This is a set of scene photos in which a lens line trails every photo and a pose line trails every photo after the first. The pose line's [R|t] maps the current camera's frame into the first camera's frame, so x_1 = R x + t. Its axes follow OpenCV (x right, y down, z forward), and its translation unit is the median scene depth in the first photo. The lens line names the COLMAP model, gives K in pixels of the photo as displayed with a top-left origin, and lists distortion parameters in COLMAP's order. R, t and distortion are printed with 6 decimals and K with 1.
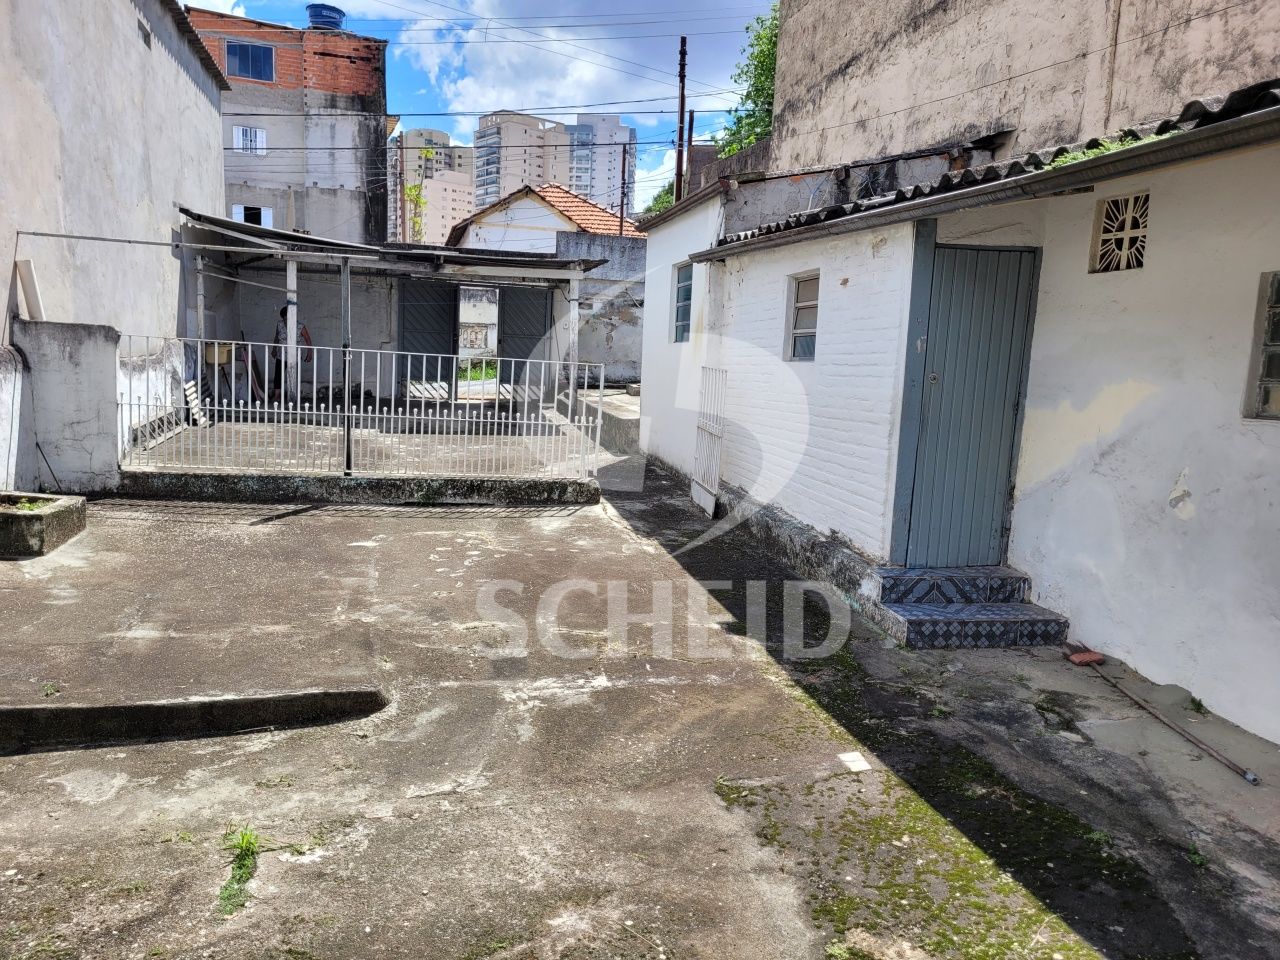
lens RADIAL K [[971.0, 0, 640.0], [0, 971.0, 480.0], [0, 0, 1]] dist [0.022955, -0.000525]
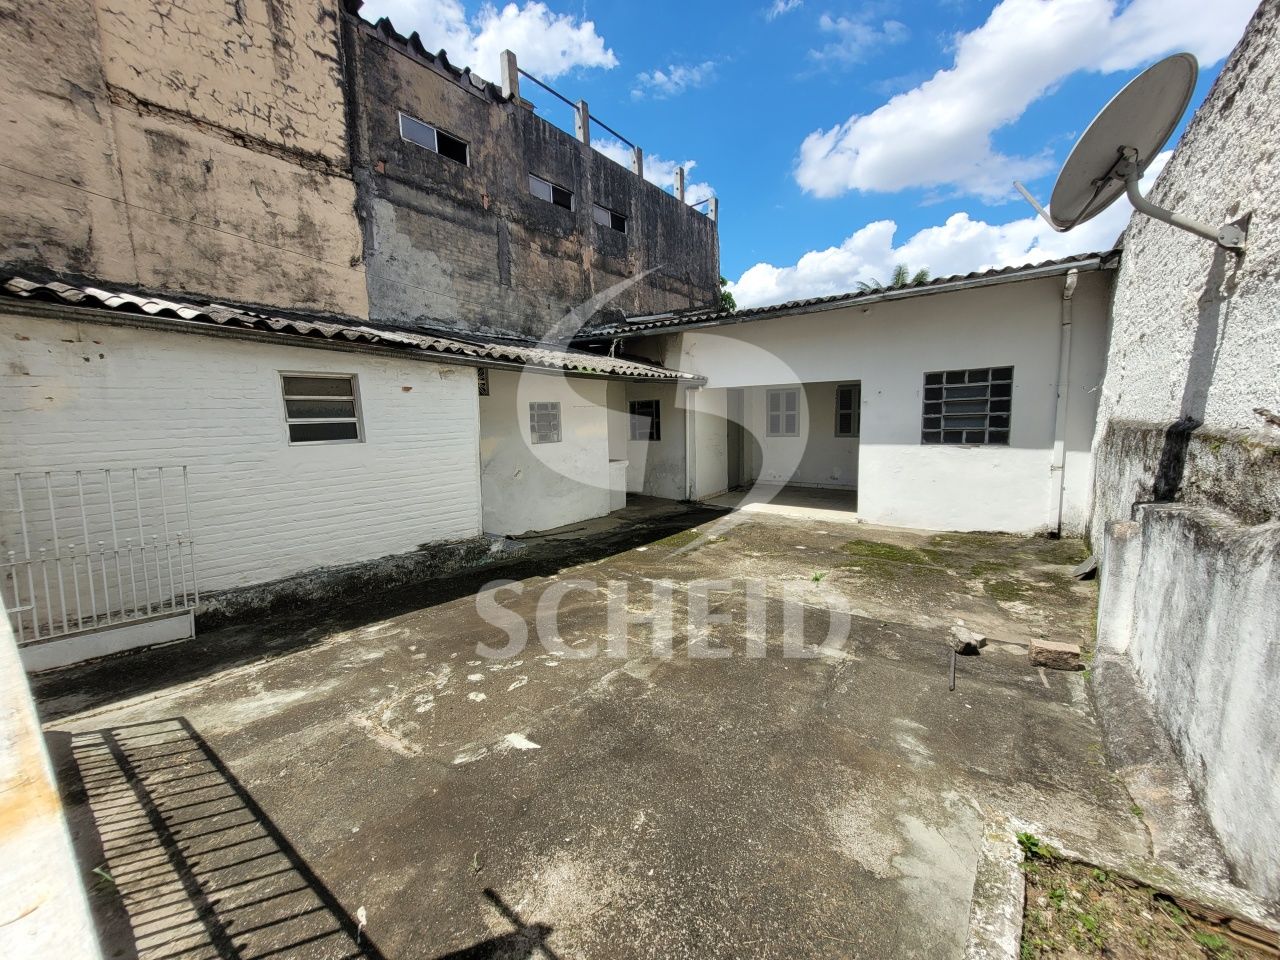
lens RADIAL K [[505.3, 0, 631.9], [0, 505.3, 472.3], [0, 0, 1]] dist [0.005898, 0.000502]
pose [[-0.629859, -0.109869, 0.768900, -0.920816], [0.092513, 0.972285, 0.214715, -0.300091], [-0.771181, 0.206373, -0.602238, 1.733615]]
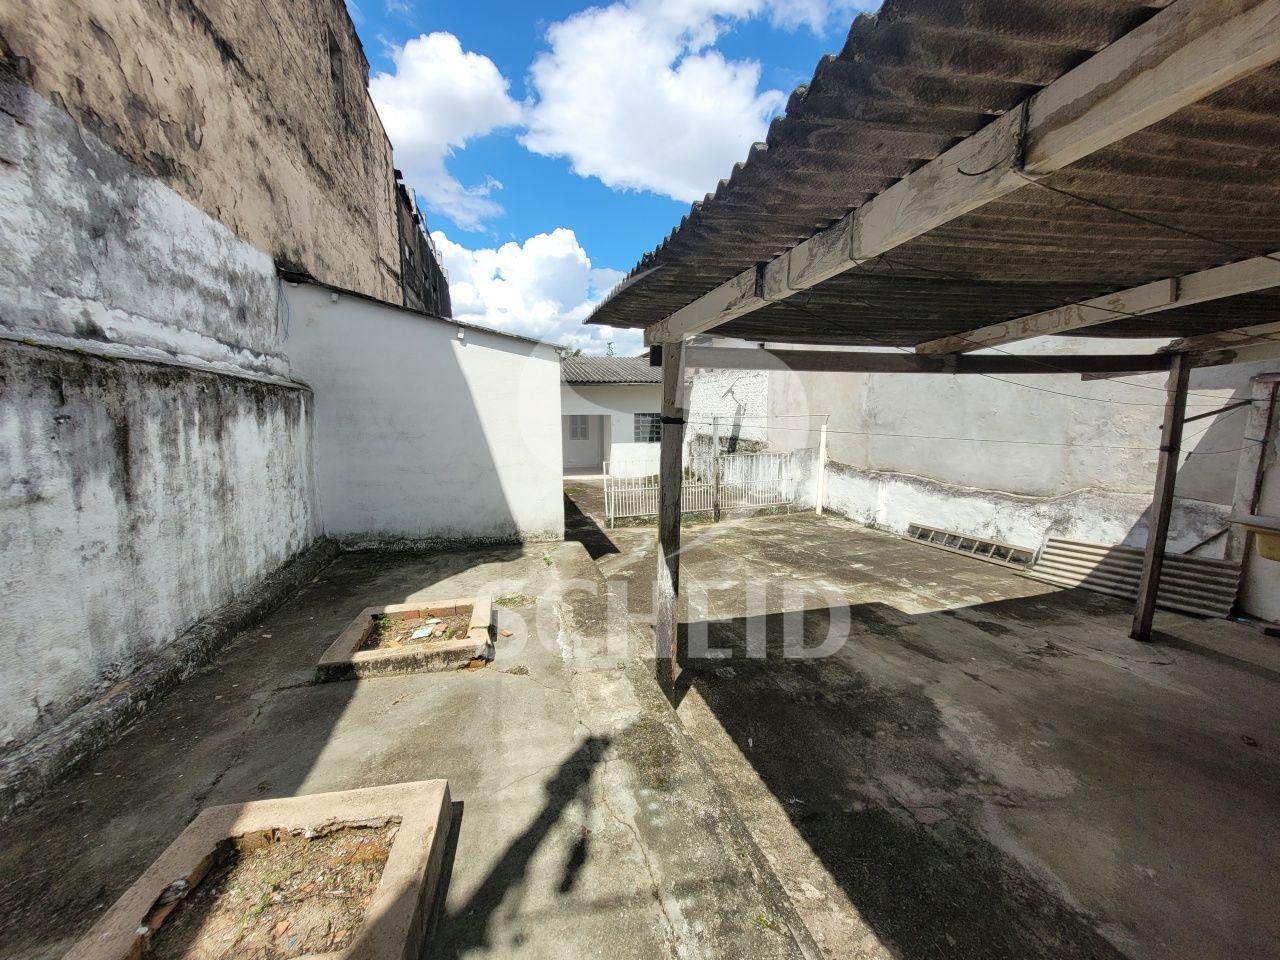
lens RADIAL K [[505.3, 0, 631.9], [0, 505.3, 472.3], [0, 0, 1]] dist [0.005898, 0.000502]
pose [[-0.999324, -0.034293, -0.013228, -0.155973], [-0.036488, 0.968951, 0.244546, -0.709181], [0.004431, 0.244864, -0.969547, 4.003288]]
